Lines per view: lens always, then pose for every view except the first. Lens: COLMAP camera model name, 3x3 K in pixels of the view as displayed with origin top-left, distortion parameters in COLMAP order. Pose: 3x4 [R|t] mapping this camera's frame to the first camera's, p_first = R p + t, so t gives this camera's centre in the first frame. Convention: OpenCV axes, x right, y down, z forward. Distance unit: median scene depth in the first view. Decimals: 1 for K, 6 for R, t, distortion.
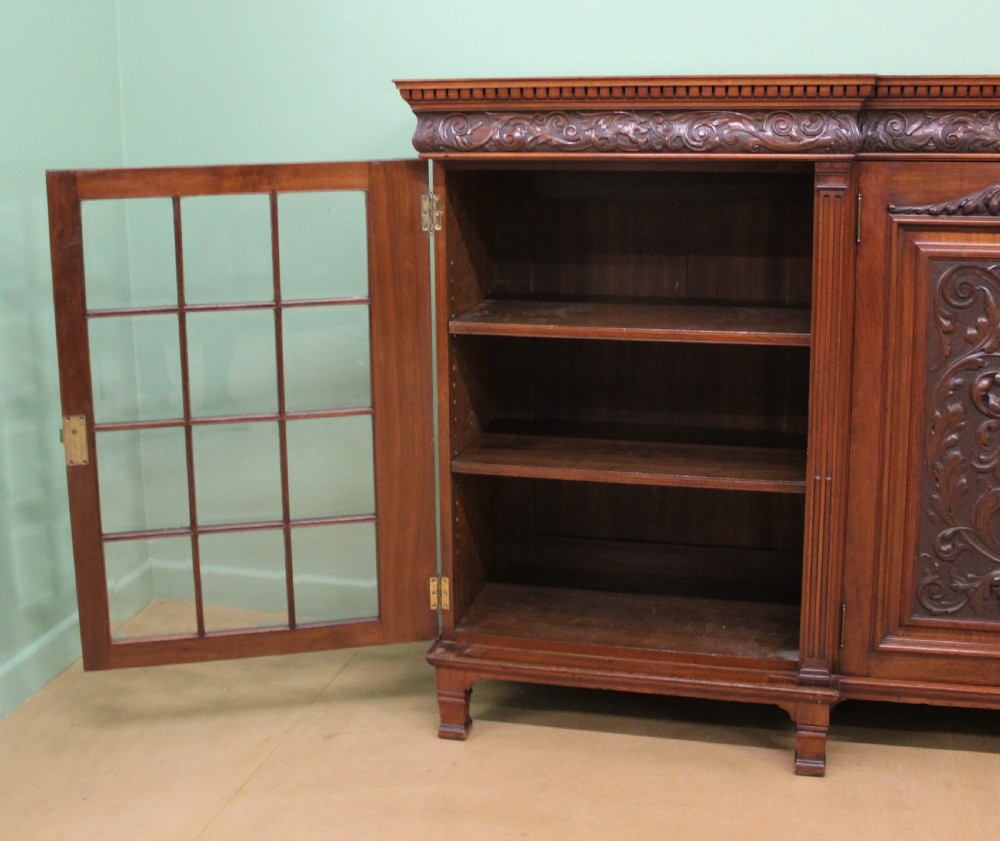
lens RADIAL K [[1356.8, 0, 474.5], [0, 1356.8, 290.0], [0, 0, 1]] dist [-0.168162, 0.148257]
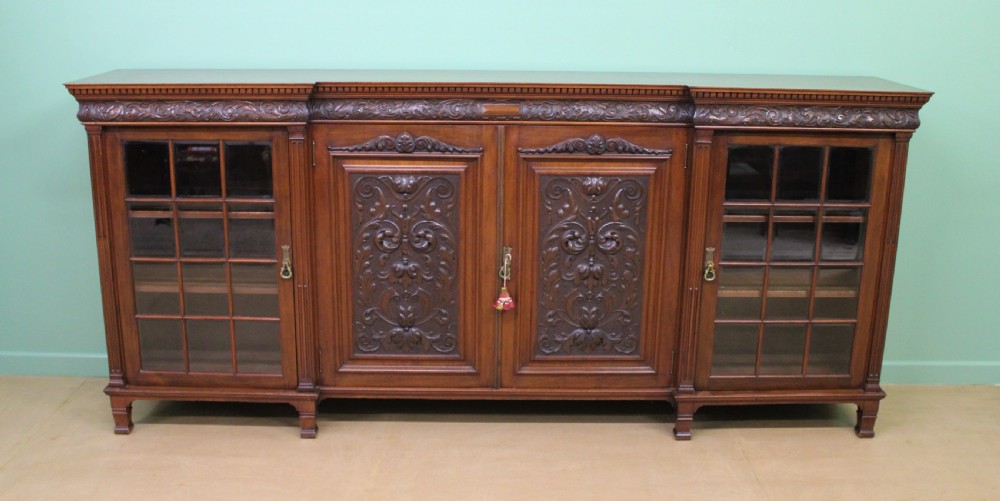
lens RADIAL K [[1051.5, 0, 500.0], [0, 1051.5, 250.5], [0, 0, 1]] dist [-0.144728, 0.035096]
pose [[0.963839, -0.044134, 0.262804, 0.142332], [0.013081, 0.992837, 0.118760, -0.090179], [-0.266163, -0.111028, 0.957513, -0.543227]]
